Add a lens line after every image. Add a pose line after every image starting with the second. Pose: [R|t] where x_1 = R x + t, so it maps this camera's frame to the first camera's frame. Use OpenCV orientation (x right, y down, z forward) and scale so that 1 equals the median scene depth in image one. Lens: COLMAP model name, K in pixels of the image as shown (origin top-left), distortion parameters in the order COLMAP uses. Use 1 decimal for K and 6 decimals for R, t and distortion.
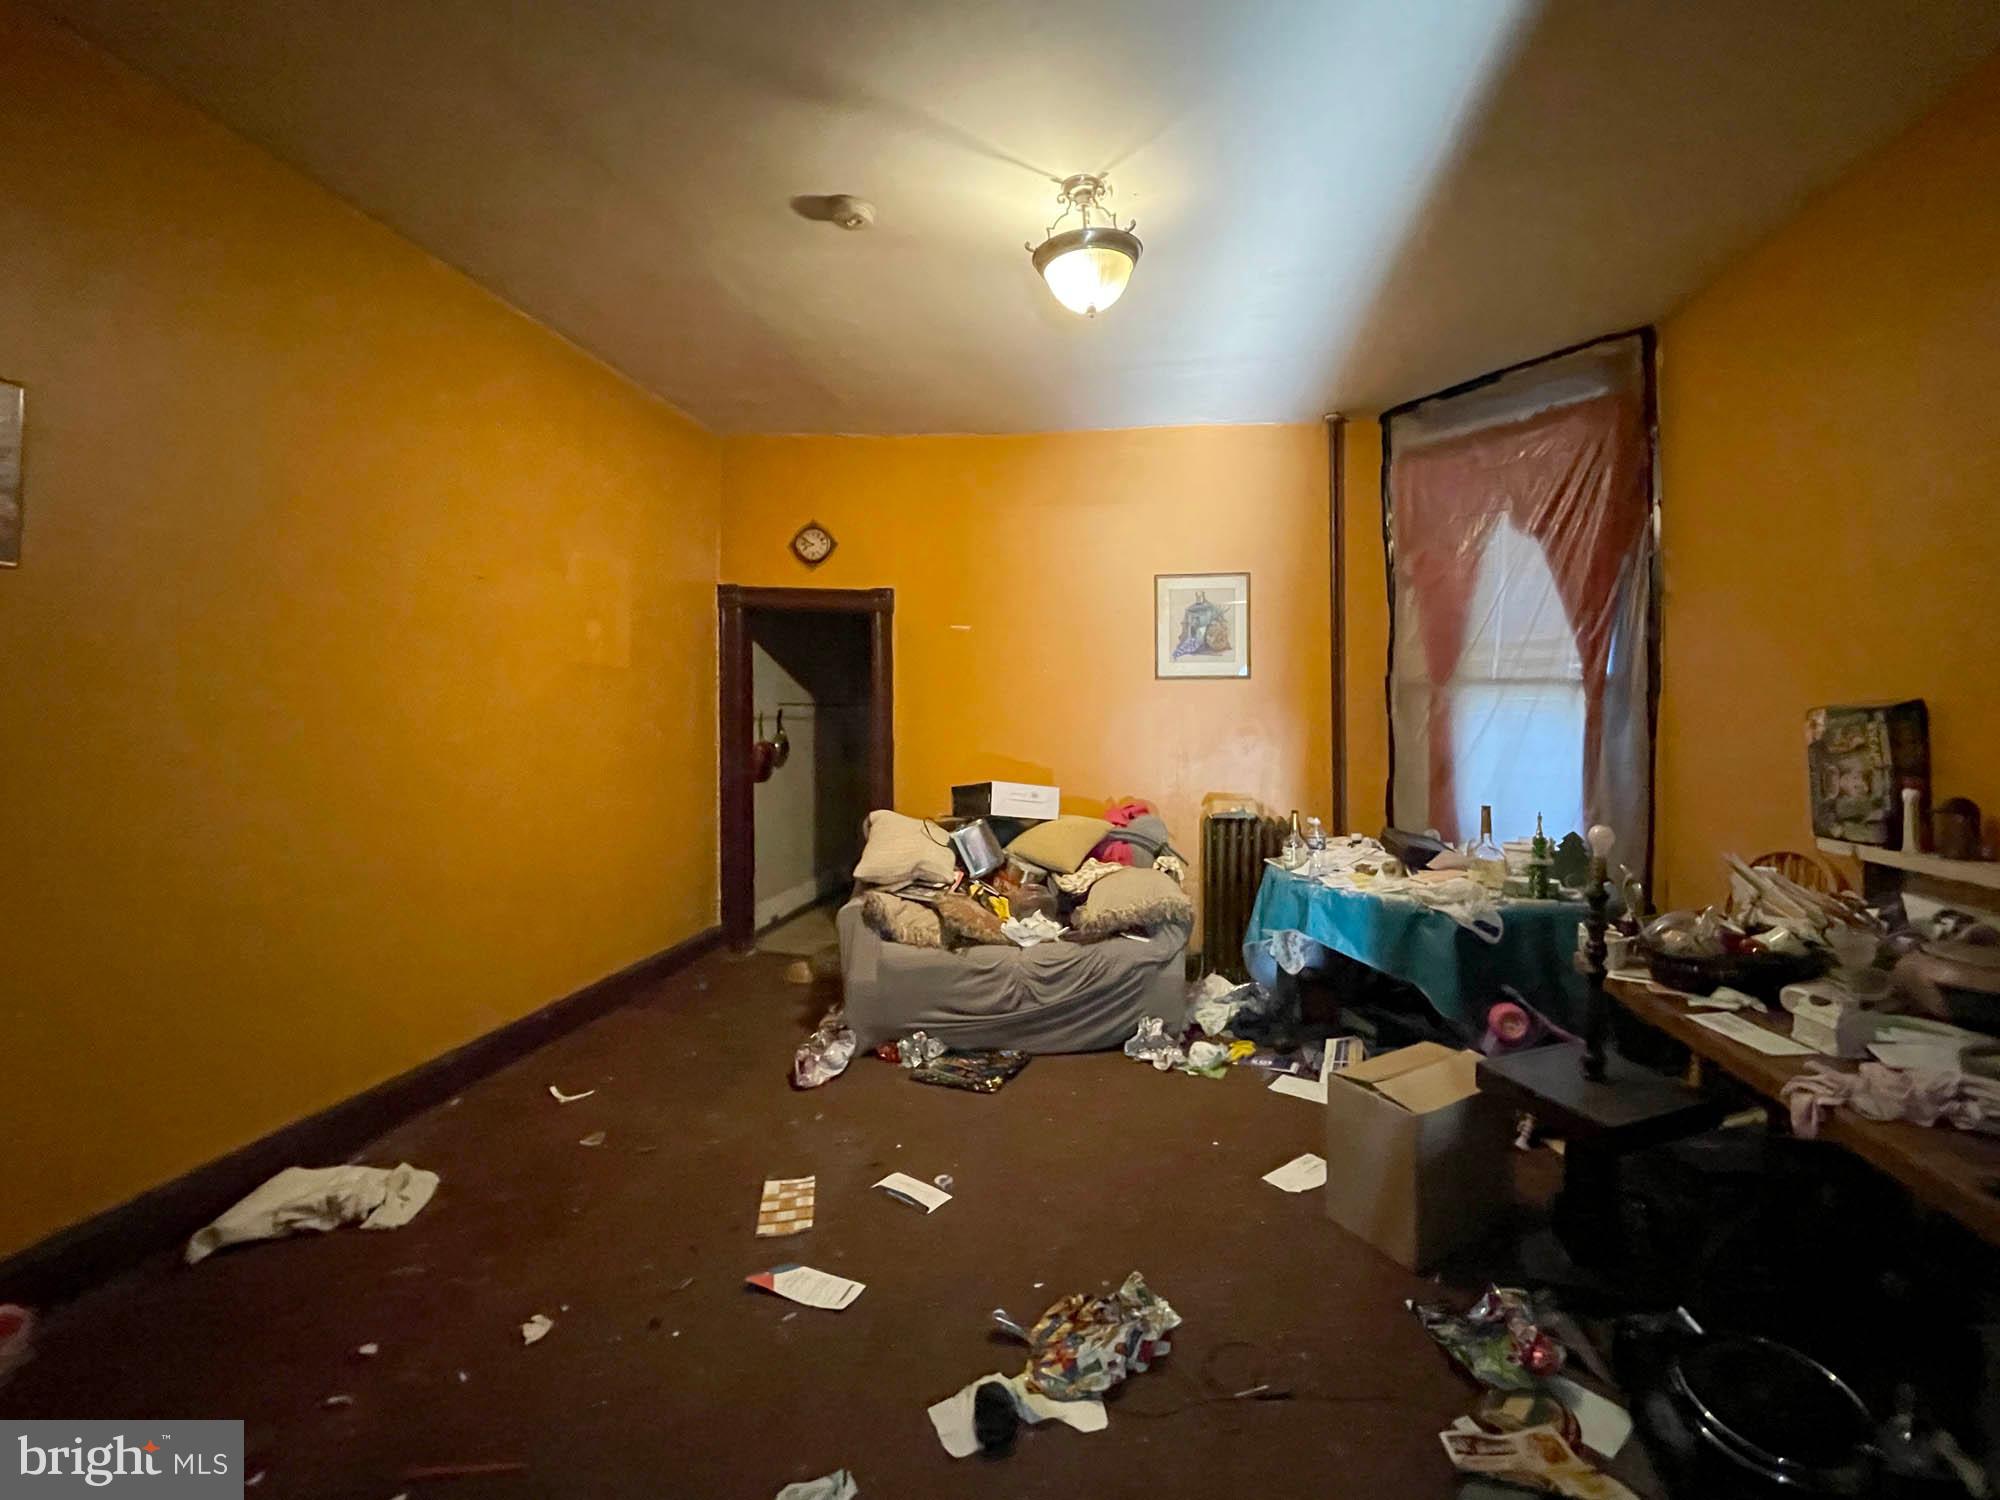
lens RADIAL K [[806.0, 0, 1060.5], [0, 806.0, 719.3], [0, 0, 1]] dist [-0.002466, -0.000250]
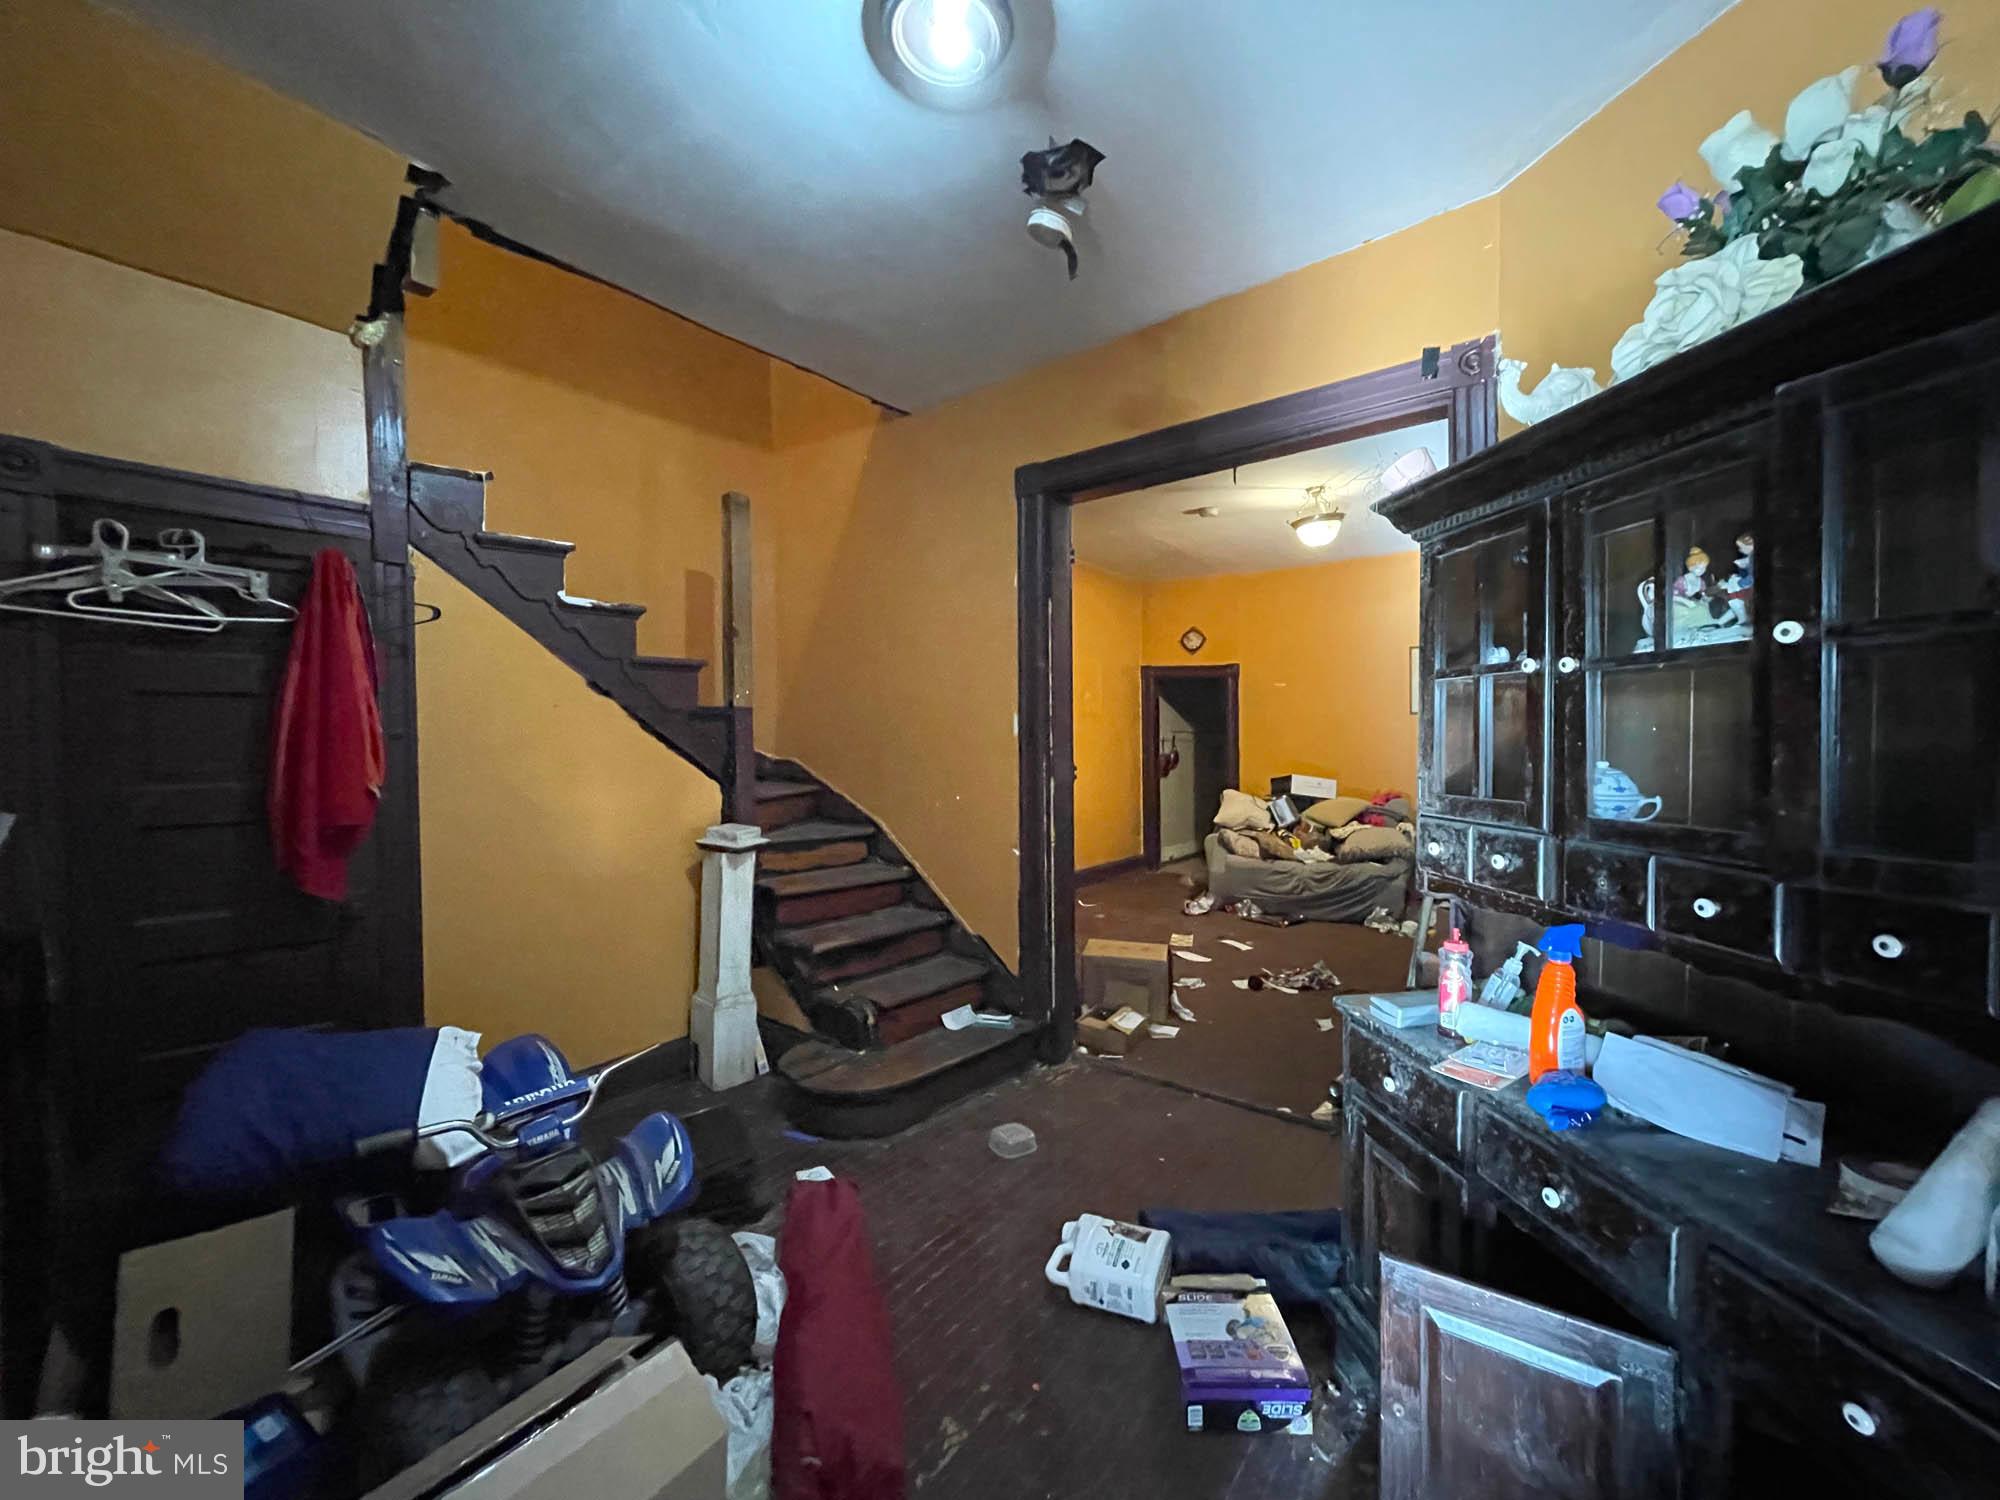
lens RADIAL K [[806.0, 0, 1000.4], [0, 806.0, 746.9], [0, 0, 1]] dist [-0.002466, -0.000250]
pose [[0.860484, -0.002127, -0.509473, 0.269709], [0.003630, 0.999991, 0.001956, 0.010531], [0.509465, -0.003532, 0.860484, -0.866292]]
